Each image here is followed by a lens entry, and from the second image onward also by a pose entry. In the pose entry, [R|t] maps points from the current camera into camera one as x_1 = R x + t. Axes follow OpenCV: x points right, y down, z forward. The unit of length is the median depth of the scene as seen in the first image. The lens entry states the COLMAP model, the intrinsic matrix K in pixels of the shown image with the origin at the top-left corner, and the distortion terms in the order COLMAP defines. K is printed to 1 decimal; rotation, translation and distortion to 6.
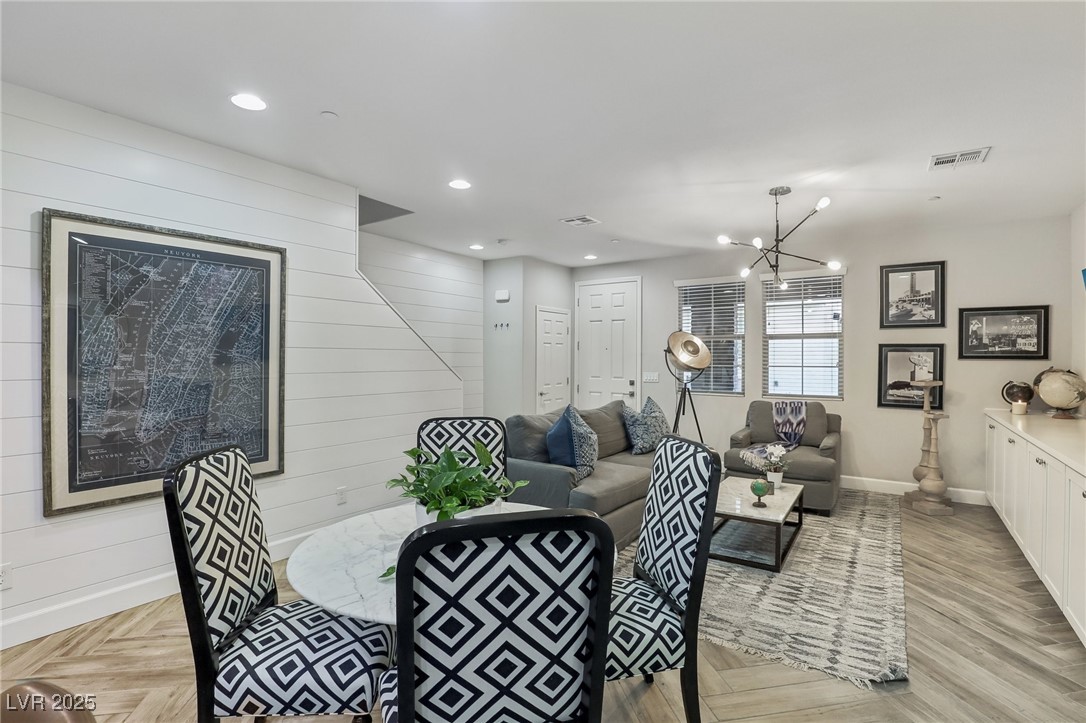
lens RADIAL K [[513.4, 0, 543.0], [0, 513.4, 361.5], [0, 0, 1]] dist [-0.039055, 0.006985]
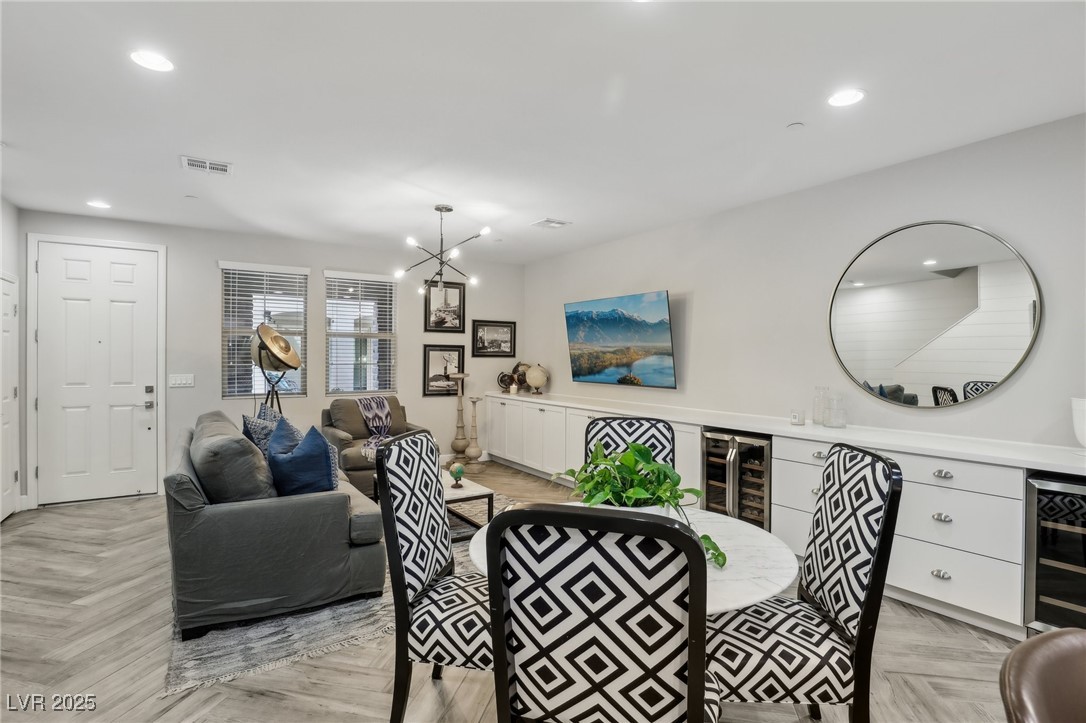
lens RADIAL K [[531.1, 0, 546.1], [0, 531.1, 359.4], [0, 0, 1]] dist [-0.029634, 0.001643]
pose [[0.367995, -0.004063, 0.929819, -0.484696], [0.003687, 0.999989, 0.002910, -0.001698], [-0.929820, 0.002358, 0.368006, 0.312106]]
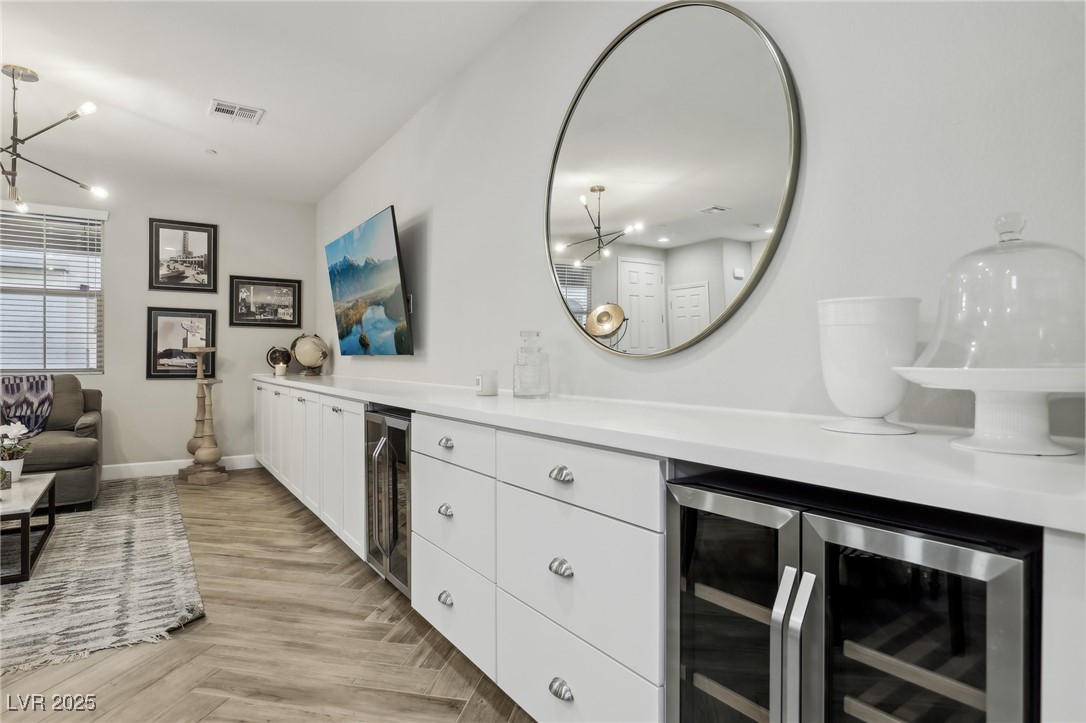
lens RADIAL K [[593.5, 0, 544.6], [0, 593.5, 358.7], [0, 0, 1]] dist [-0.021970, 0.007960]
pose [[0.363690, -0.000021, 0.931520, -0.041269], [0.007173, 0.999970, -0.002778, 0.075334], [-0.931492, 0.007692, 0.363680, -0.012440]]
